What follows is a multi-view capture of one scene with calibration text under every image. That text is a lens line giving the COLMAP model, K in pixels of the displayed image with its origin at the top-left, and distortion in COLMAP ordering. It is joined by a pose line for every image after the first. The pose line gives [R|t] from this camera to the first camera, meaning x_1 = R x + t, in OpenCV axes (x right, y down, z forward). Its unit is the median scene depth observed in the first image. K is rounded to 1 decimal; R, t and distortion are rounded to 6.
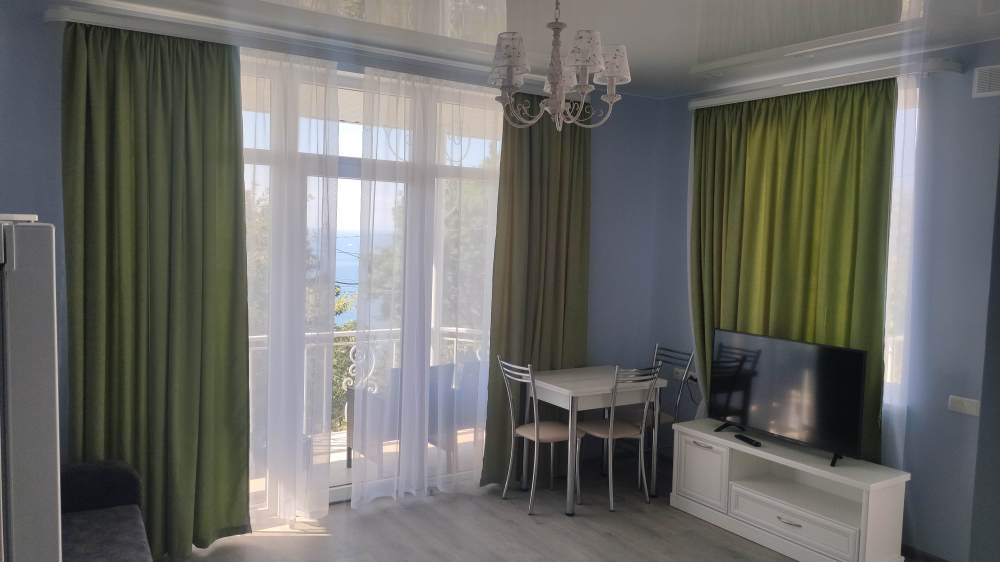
lens RADIAL K [[753.1, 0, 500.0], [0, 753.1, 281.0], [0, 0, 1]] dist [0.072552, -0.126786]
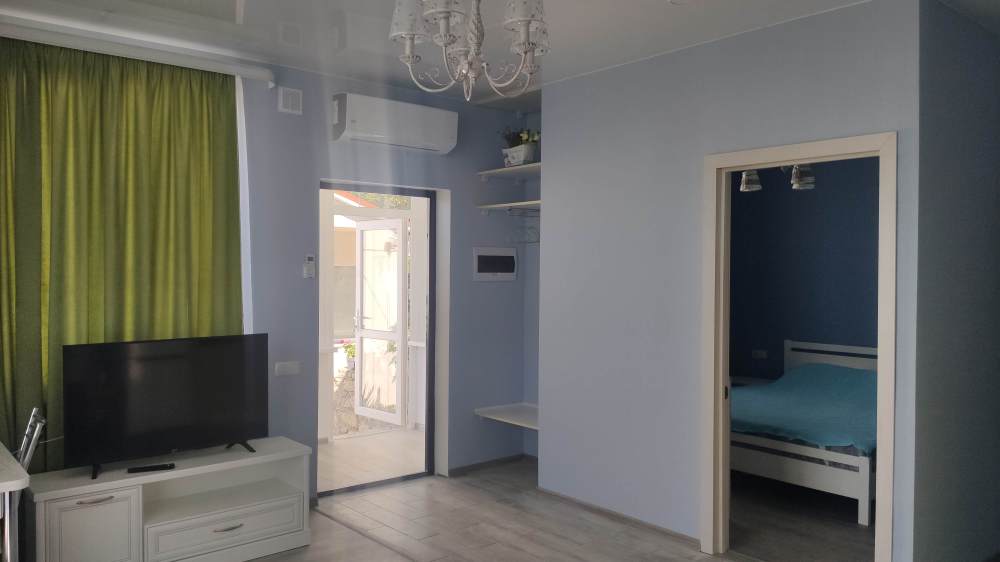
lens RADIAL K [[753.1, 0, 500.0], [0, 753.1, 281.0], [0, 0, 1]] dist [0.072552, -0.126786]
pose [[-0.152926, -0.050813, 0.986930, -0.564737], [0.047682, 0.997135, 0.058727, -0.025610], [-0.987087, 0.056040, -0.150065, 0.770008]]
